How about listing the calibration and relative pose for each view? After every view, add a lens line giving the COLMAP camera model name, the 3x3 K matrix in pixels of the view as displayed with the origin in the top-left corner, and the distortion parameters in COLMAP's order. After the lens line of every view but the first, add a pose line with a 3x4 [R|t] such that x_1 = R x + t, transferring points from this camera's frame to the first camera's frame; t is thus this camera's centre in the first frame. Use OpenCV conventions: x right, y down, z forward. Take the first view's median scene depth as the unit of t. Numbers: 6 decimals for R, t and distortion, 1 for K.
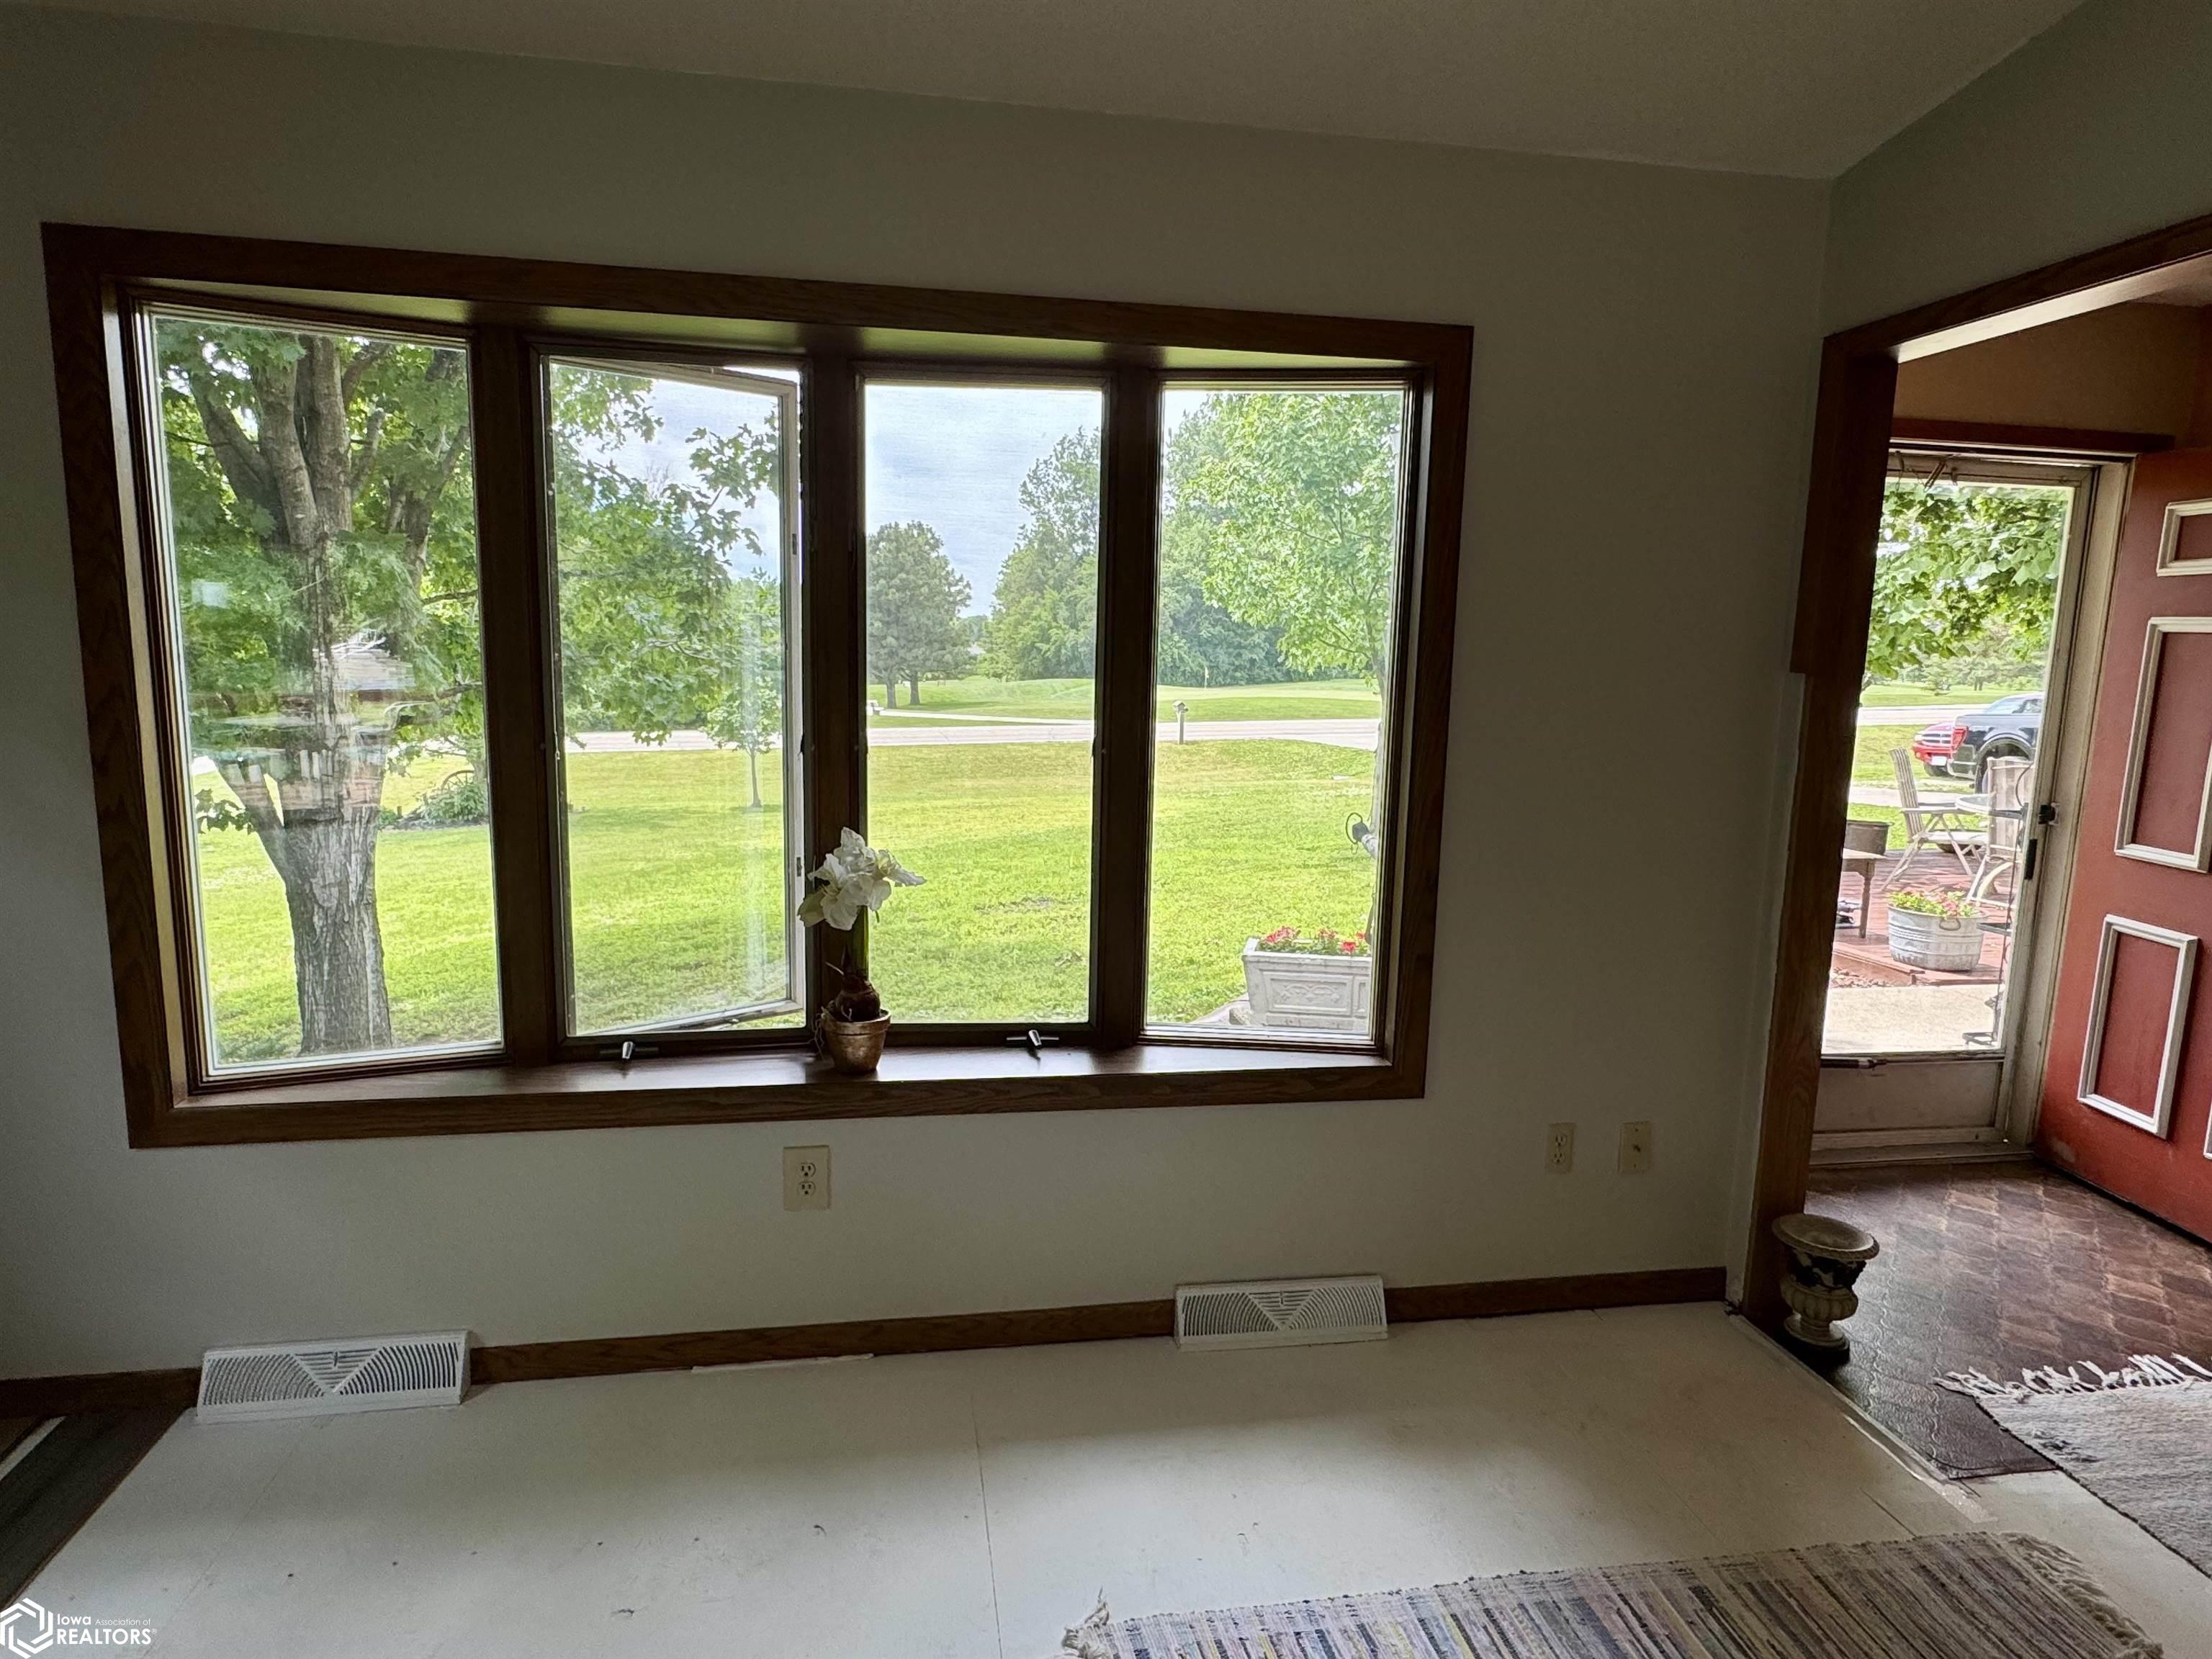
lens RADIAL K [[1301.8, 0, 1112.2], [0, 1301.8, 834.9], [0, 0, 1]] dist [0.004866, -0.000687]
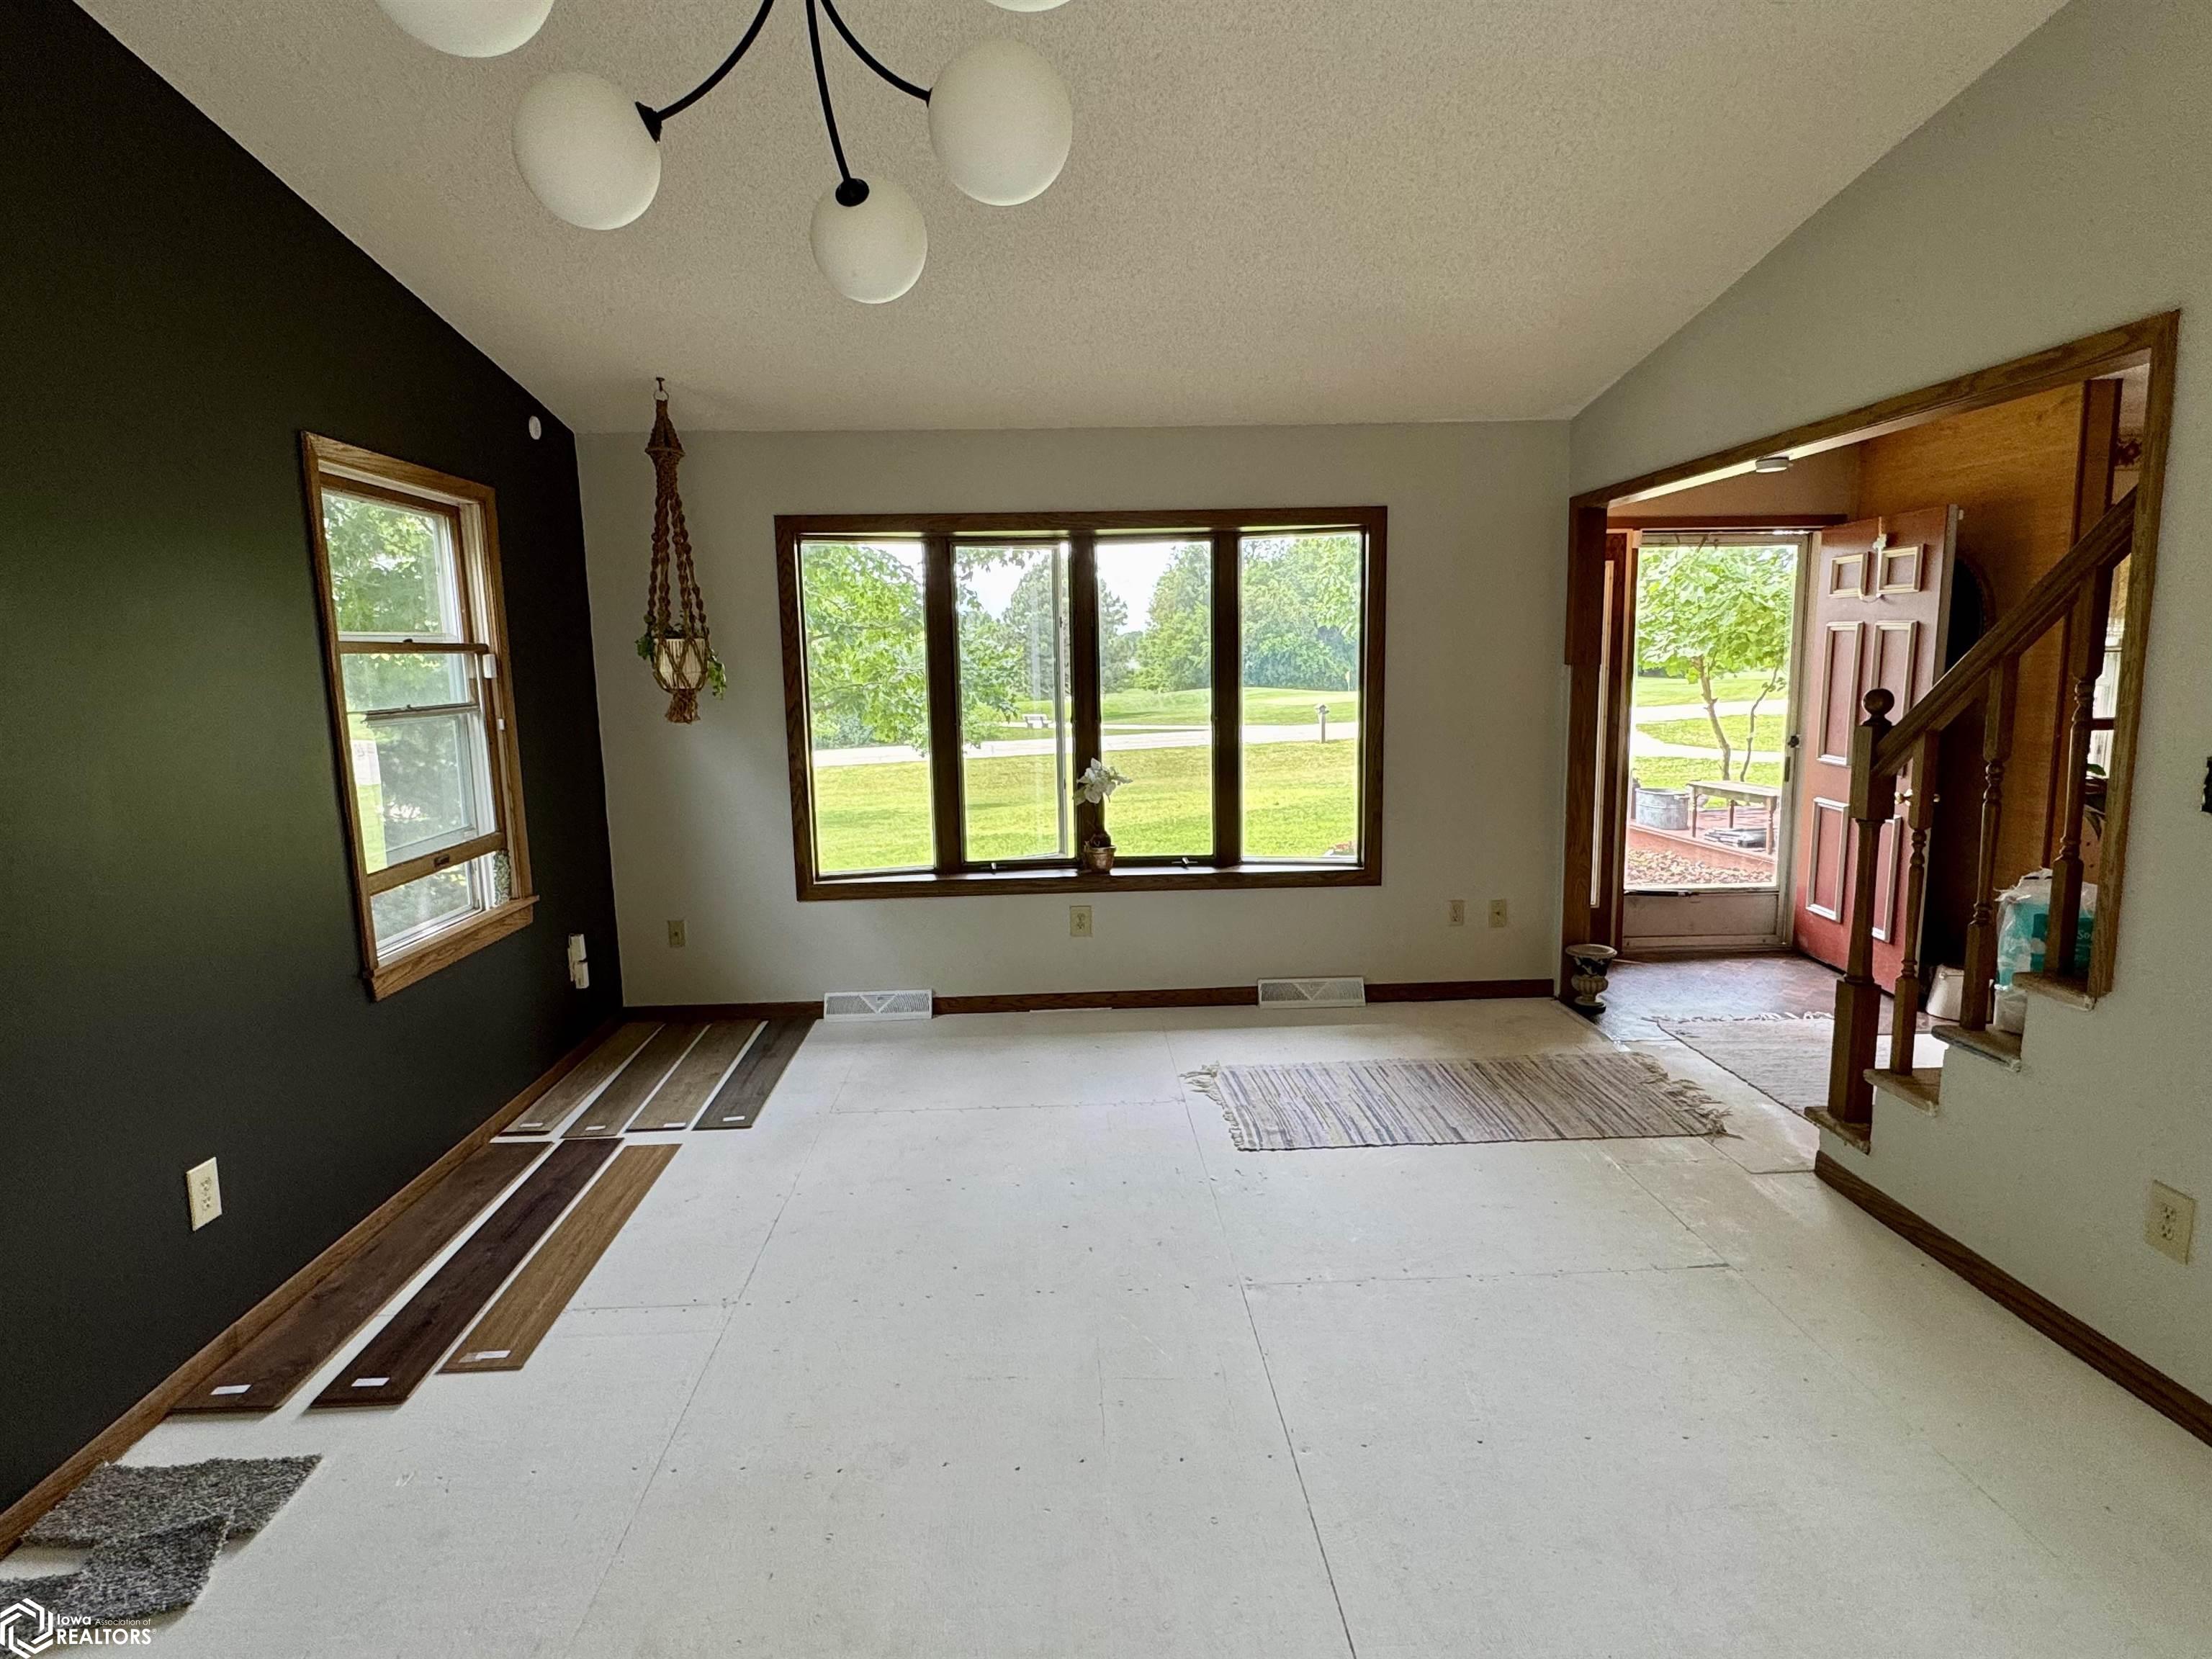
lens RADIAL K [[1211.1, 0, 1102.6], [0, 1211.1, 834.6], [0, 0, 1]] dist [0.002623, 0.000452]
pose [[0.990867, -0.024523, -0.132593, 0.064725], [0.024513, 0.999698, -0.001710, 0.117806], [0.132595, -0.001556, 0.991169, -0.907617]]
